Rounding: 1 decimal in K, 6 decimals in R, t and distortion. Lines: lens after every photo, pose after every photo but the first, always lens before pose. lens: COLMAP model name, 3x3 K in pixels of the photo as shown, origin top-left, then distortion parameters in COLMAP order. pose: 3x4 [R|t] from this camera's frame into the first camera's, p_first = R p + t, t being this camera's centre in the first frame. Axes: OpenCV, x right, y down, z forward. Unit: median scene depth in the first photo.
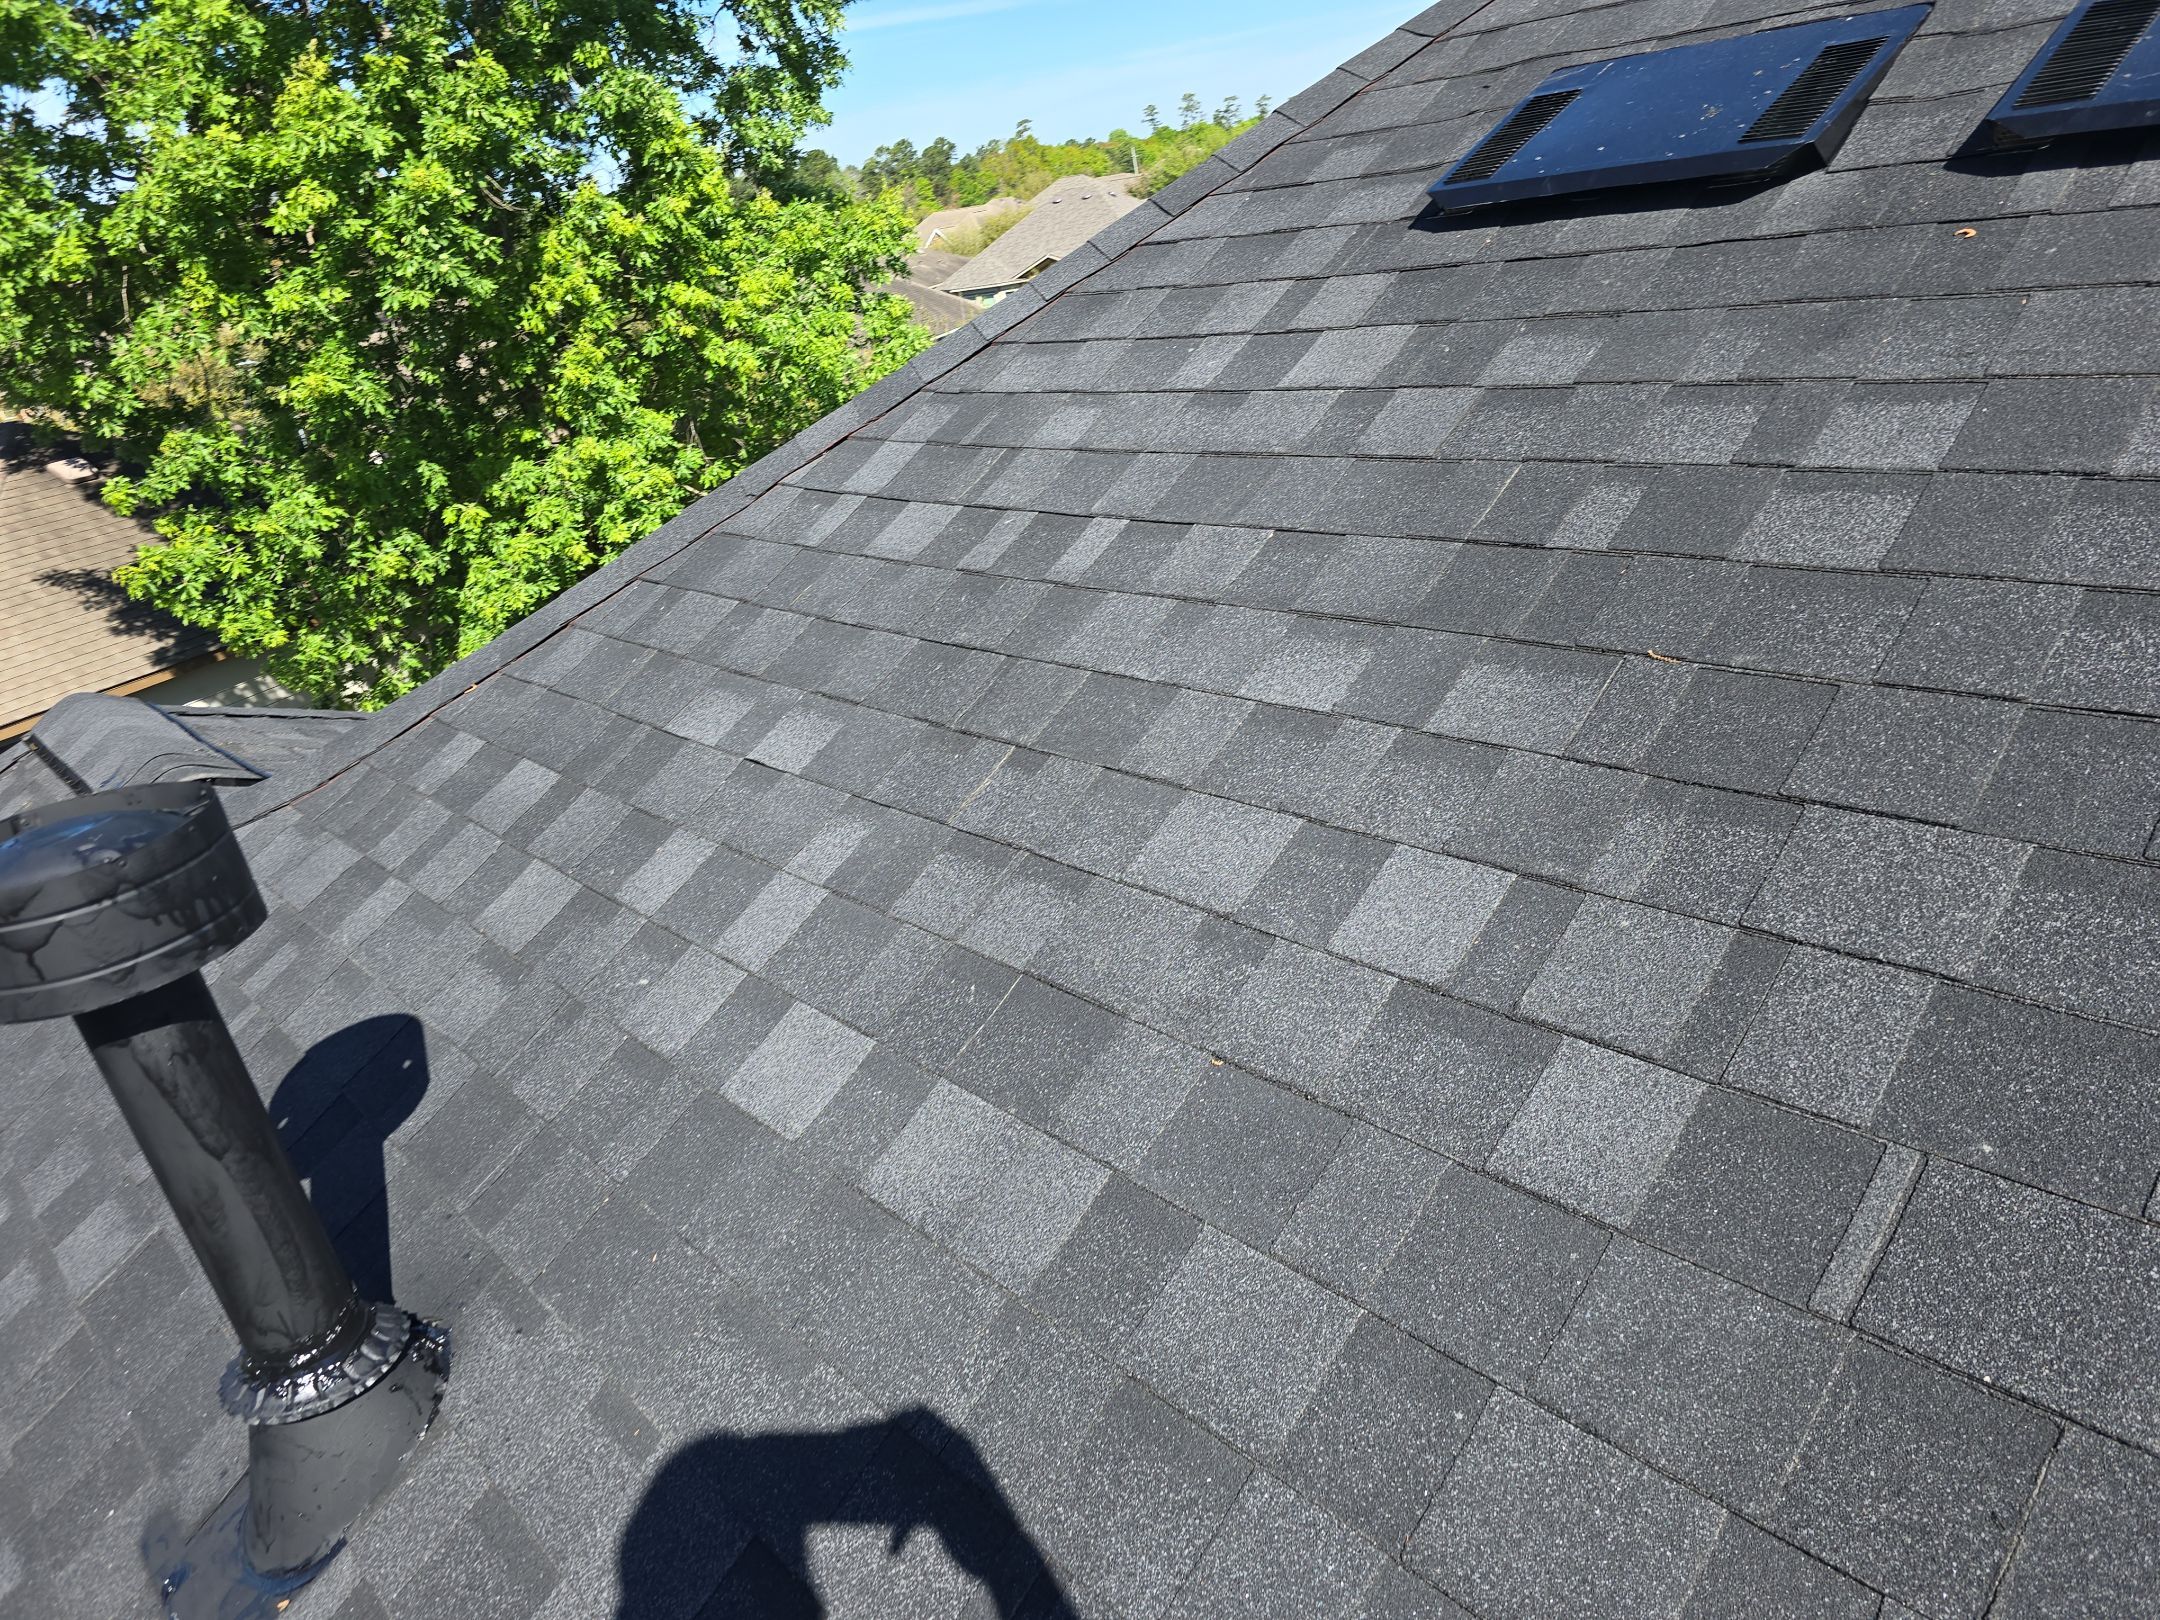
lens RADIAL K [[1430.5, 0, 1082.4], [0, 1430.5, 799.5], [0, 0, 1]] dist [0.066468, -0.056103]
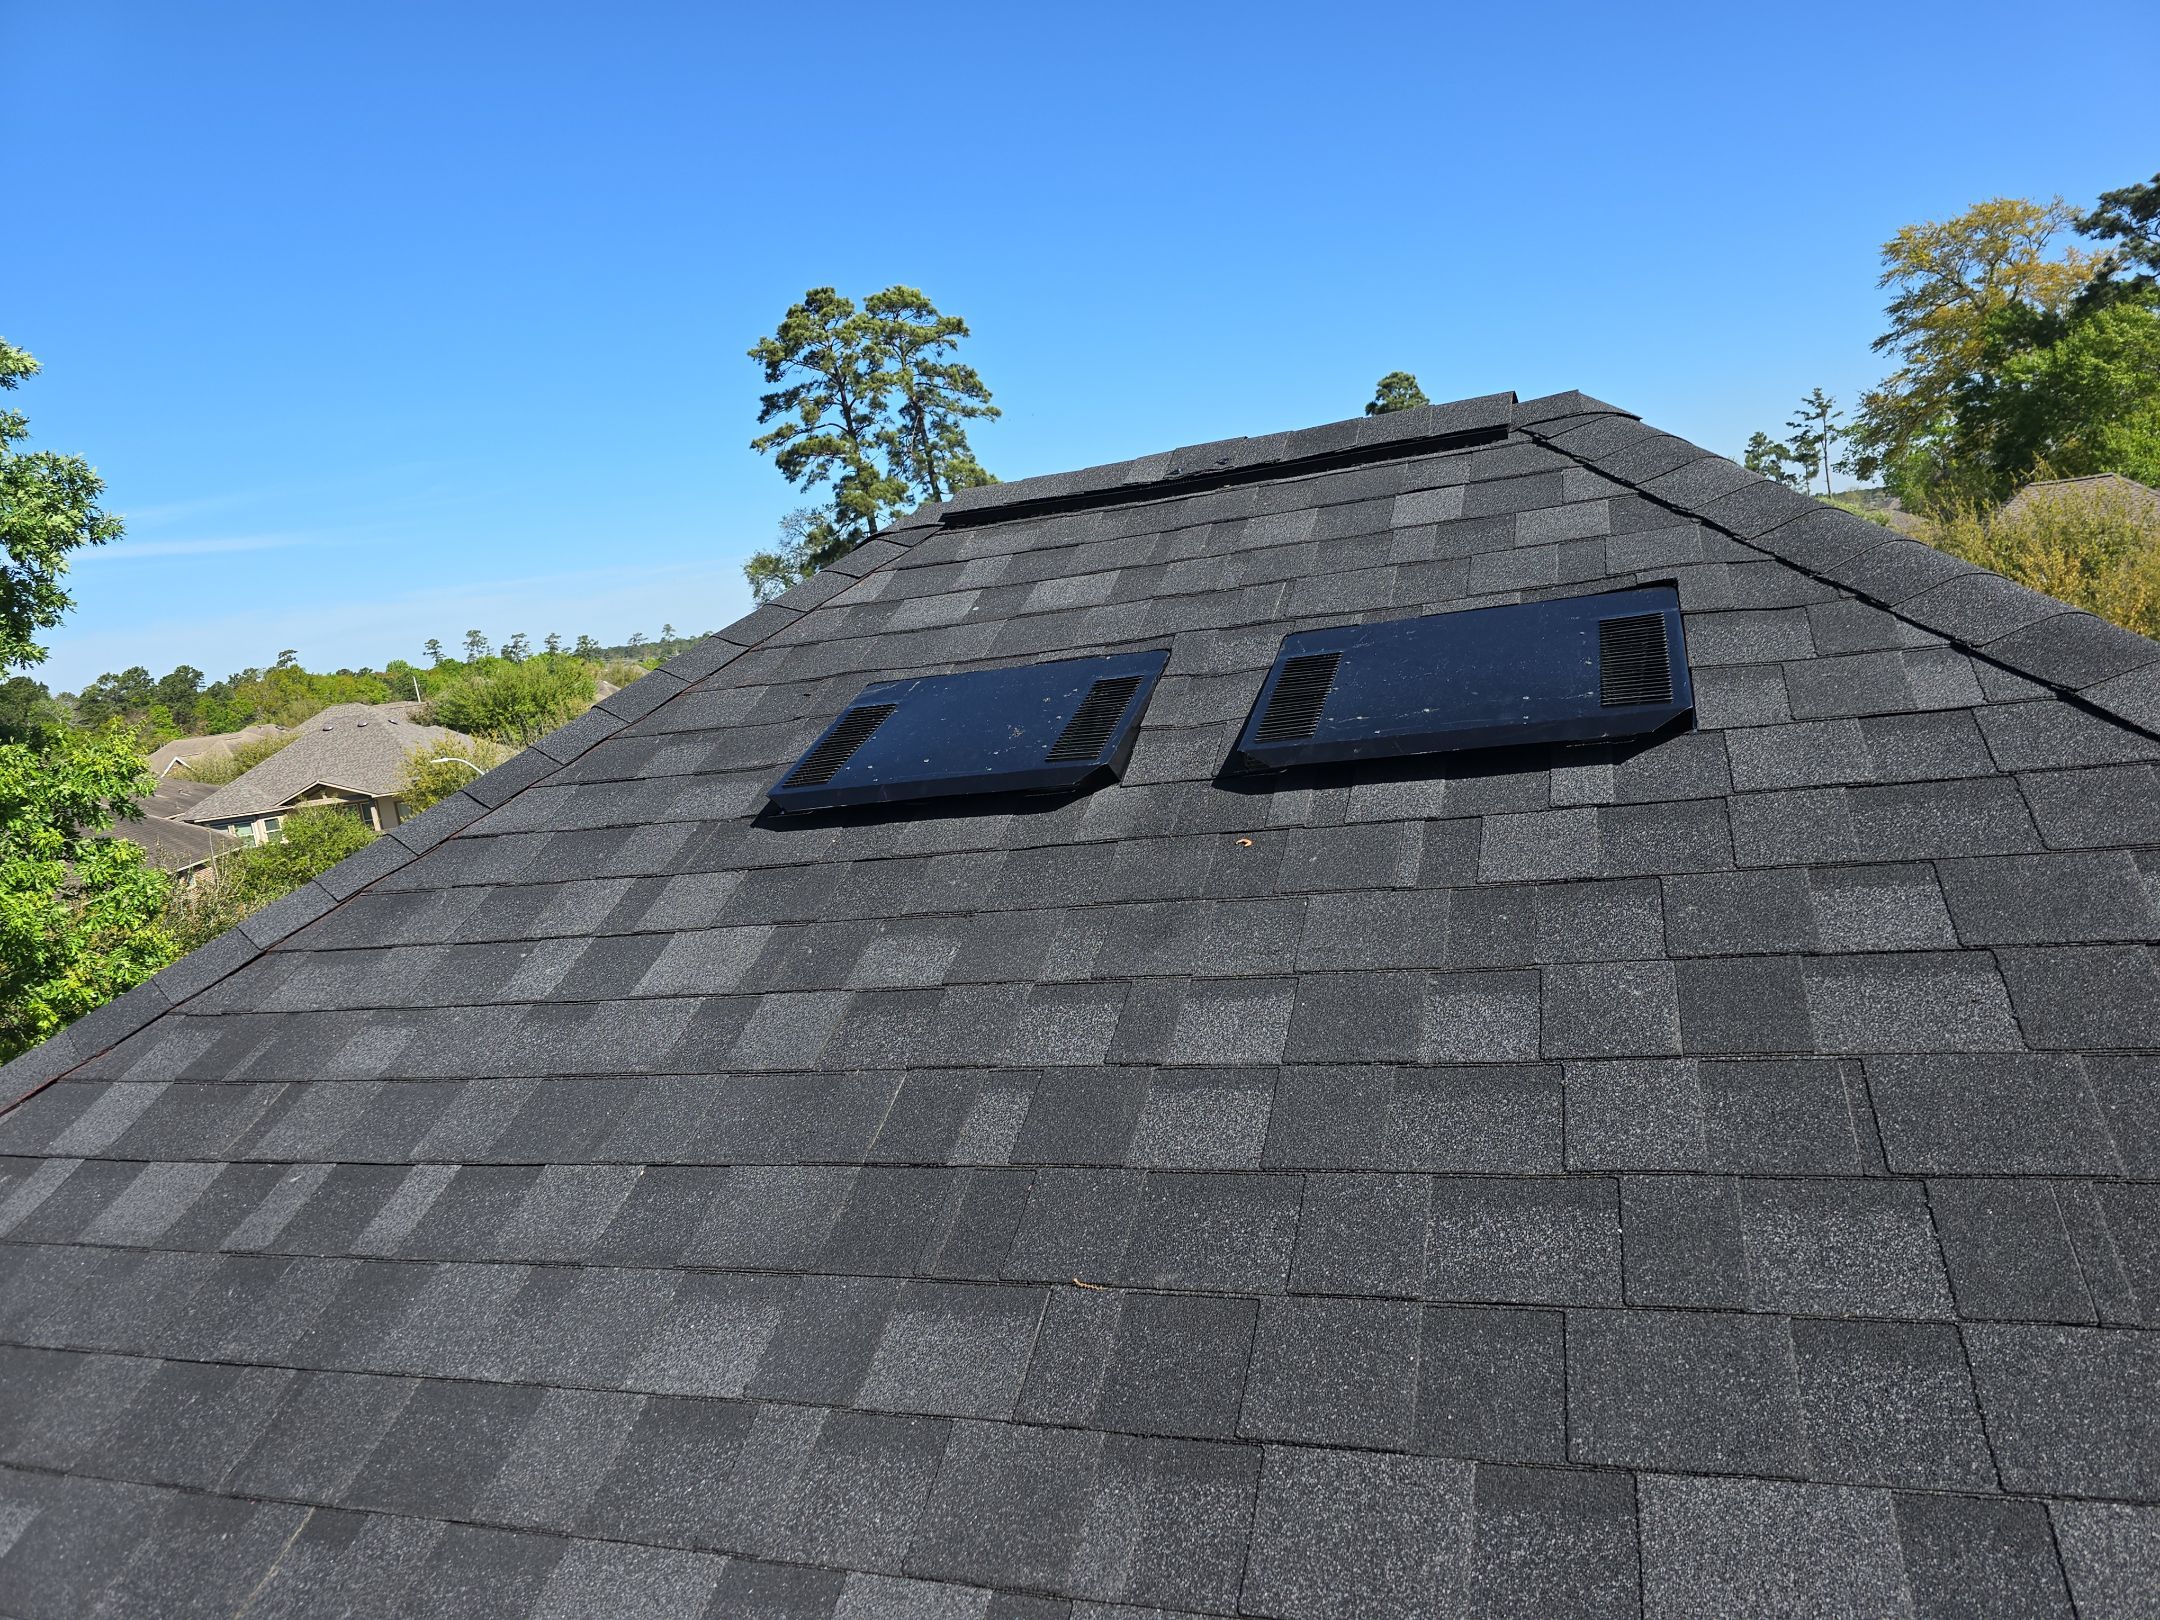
lens RADIAL K [[1448.2, 0, 1091.4], [0, 1448.2, 773.8], [0, 0, 1]] dist [0.026327, -0.031106]
pose [[0.892478, -0.023707, 0.450468, -0.017035], [0.178640, 0.935548, -0.304692, -0.086664], [-0.414211, 0.352402, 0.839191, 0.049425]]
